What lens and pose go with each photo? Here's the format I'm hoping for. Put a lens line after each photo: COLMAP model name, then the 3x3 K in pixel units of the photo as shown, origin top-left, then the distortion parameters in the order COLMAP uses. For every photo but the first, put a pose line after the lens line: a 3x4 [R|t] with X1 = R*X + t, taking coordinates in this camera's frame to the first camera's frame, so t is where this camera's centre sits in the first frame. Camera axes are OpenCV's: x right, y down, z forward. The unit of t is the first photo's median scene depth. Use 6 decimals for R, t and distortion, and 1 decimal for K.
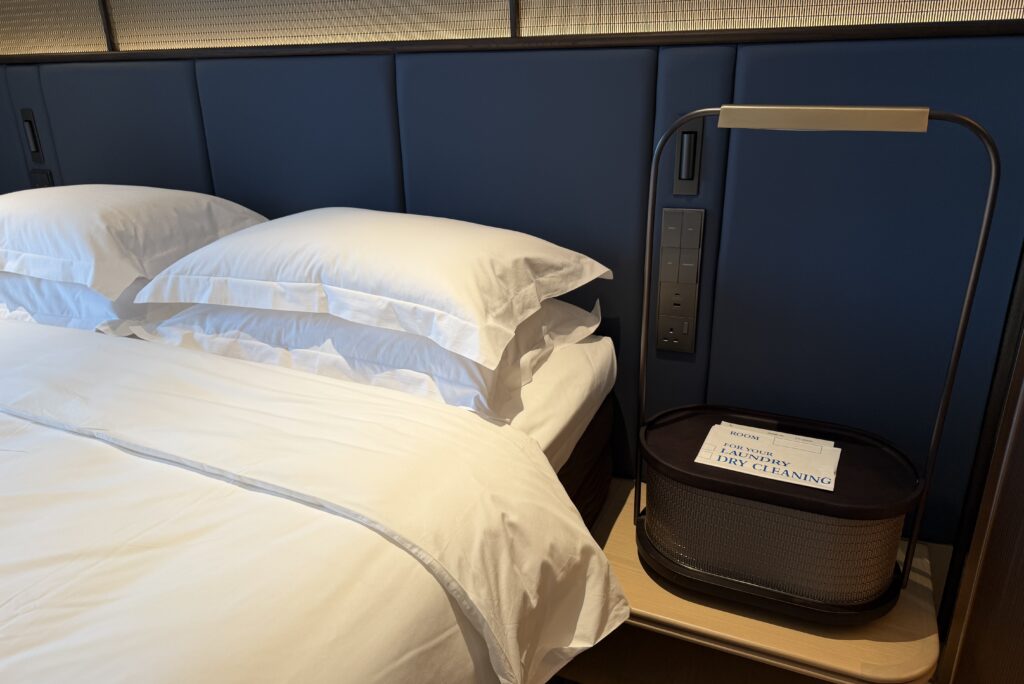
lens RADIAL K [[691.2, 0, 539.5], [0, 691.2, 313.4], [0, 0, 1]] dist [0.003414, -0.036370]
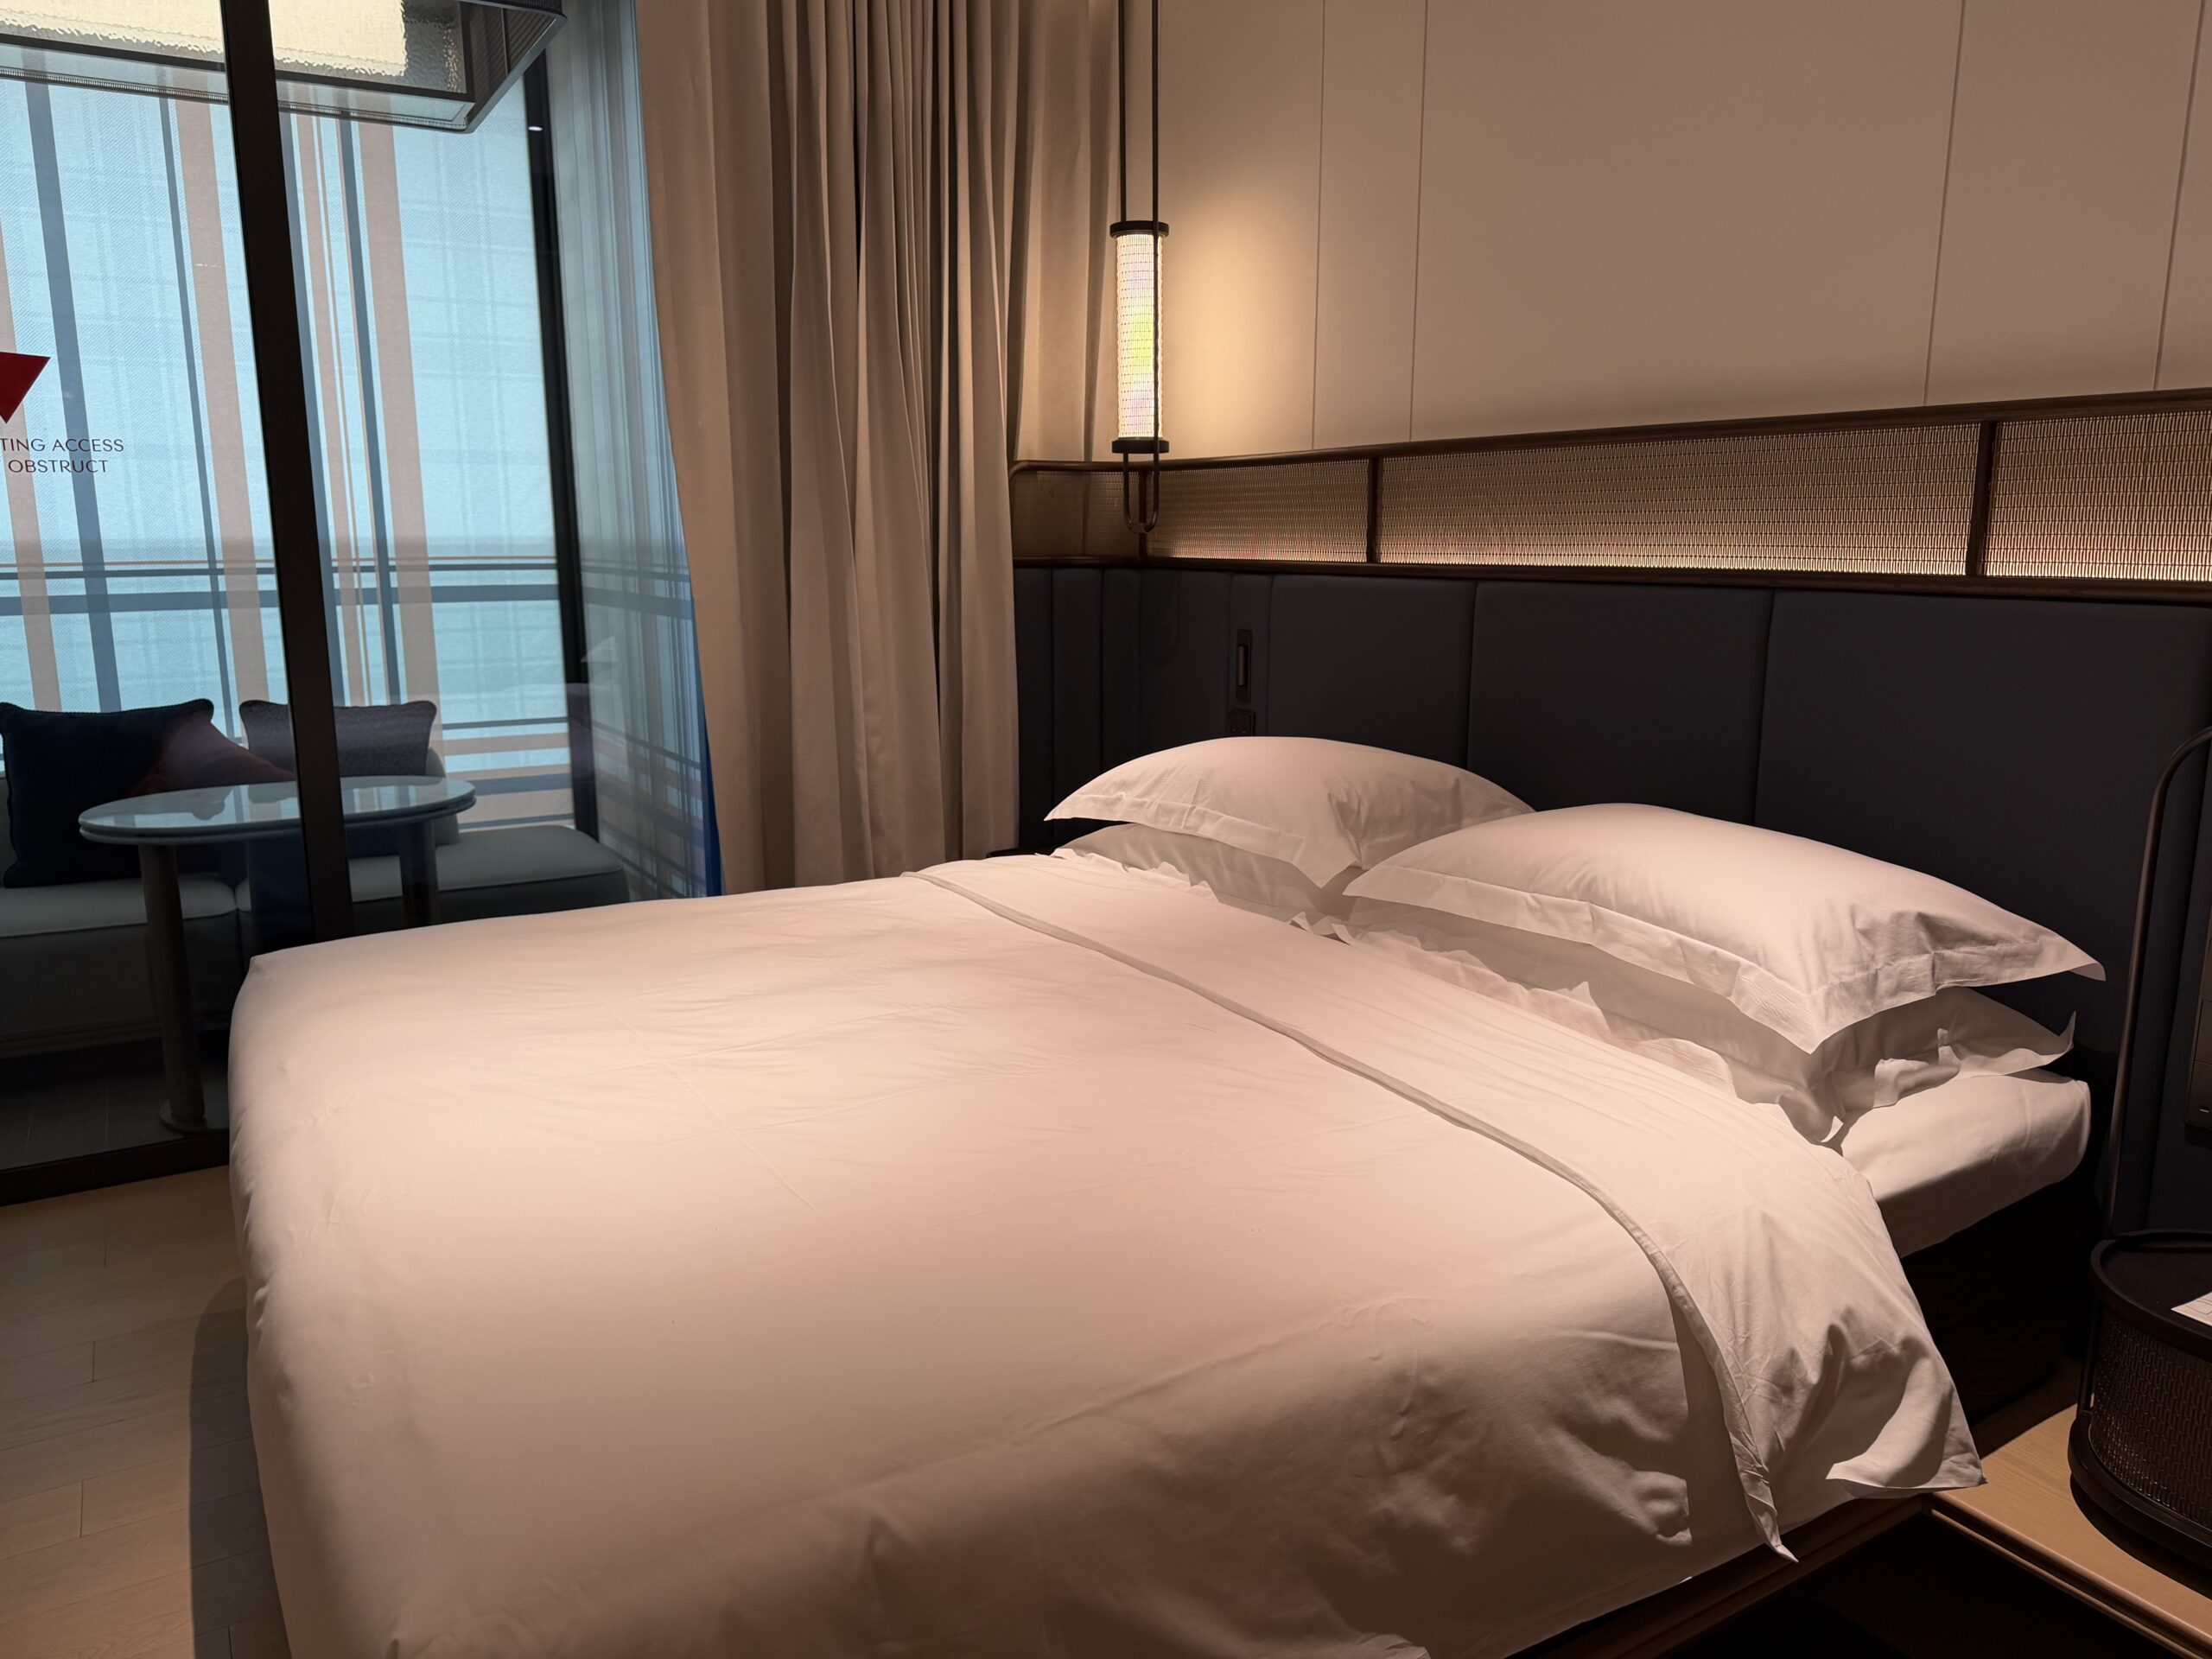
lens RADIAL K [[1555.8, 0, 1106.0], [0, 1555.8, 829.5], [0, 0, 1]] dist [0.163186, -0.156711]
pose [[0.794313, 0.122736, -0.594981, 0.247432], [-0.207245, 0.975373, -0.075472, 0.107785], [0.571066, 0.183256, 0.800188, -0.602954]]
